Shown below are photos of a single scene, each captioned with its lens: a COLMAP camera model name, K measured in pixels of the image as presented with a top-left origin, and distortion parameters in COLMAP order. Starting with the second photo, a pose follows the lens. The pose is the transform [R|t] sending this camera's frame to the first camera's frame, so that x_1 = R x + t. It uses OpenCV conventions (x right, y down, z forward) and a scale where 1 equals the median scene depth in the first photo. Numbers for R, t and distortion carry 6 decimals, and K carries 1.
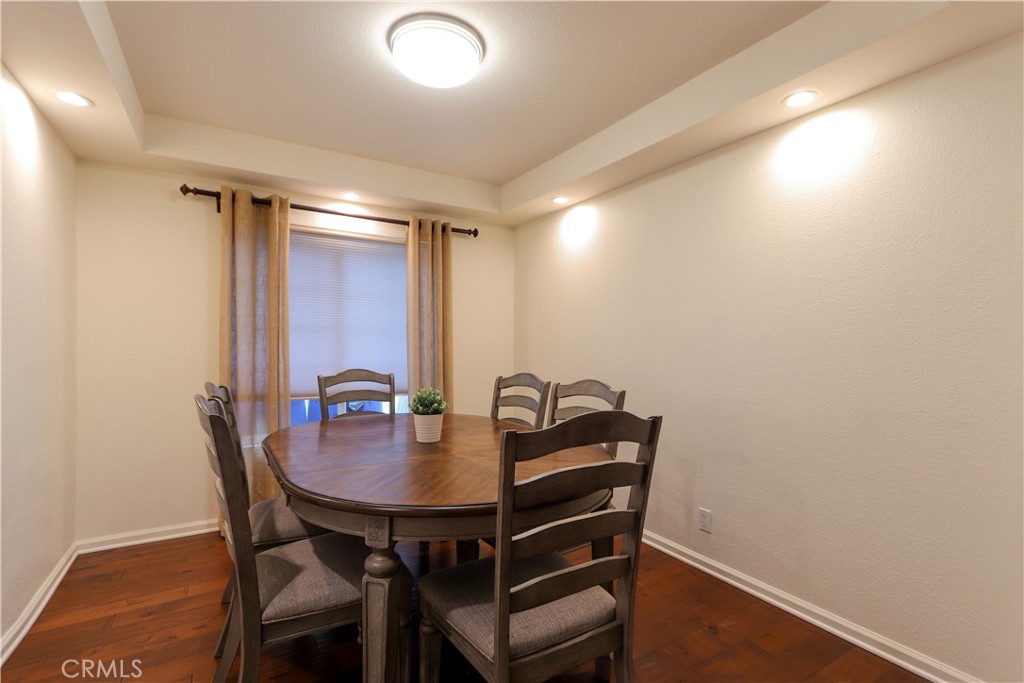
lens RADIAL K [[477.4, 0, 508.6], [0, 477.4, 349.0], [0, 0, 1]] dist [-0.002117, 0.007815]
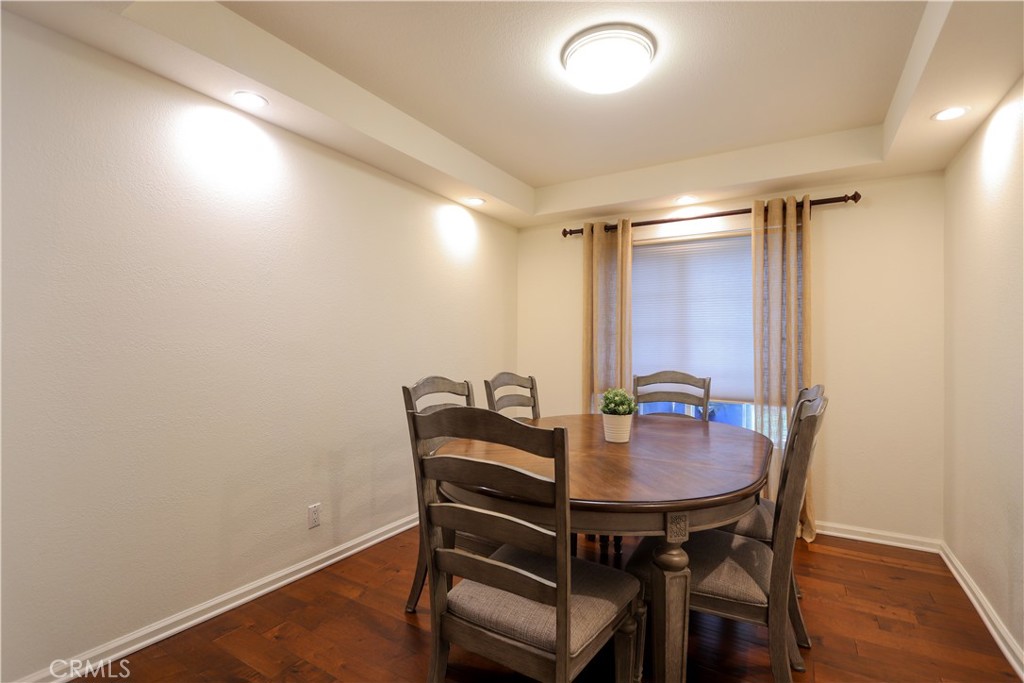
lens RADIAL K [[477.4, 0, 508.6], [0, 477.4, 349.0], [0, 0, 1]] dist [-0.002117, 0.007815]
pose [[0.458214, 0.004469, -0.888831, 0.421850], [-0.011708, 0.999931, -0.001008, 0.000175], [0.888765, 0.010869, 0.458235, 0.220400]]
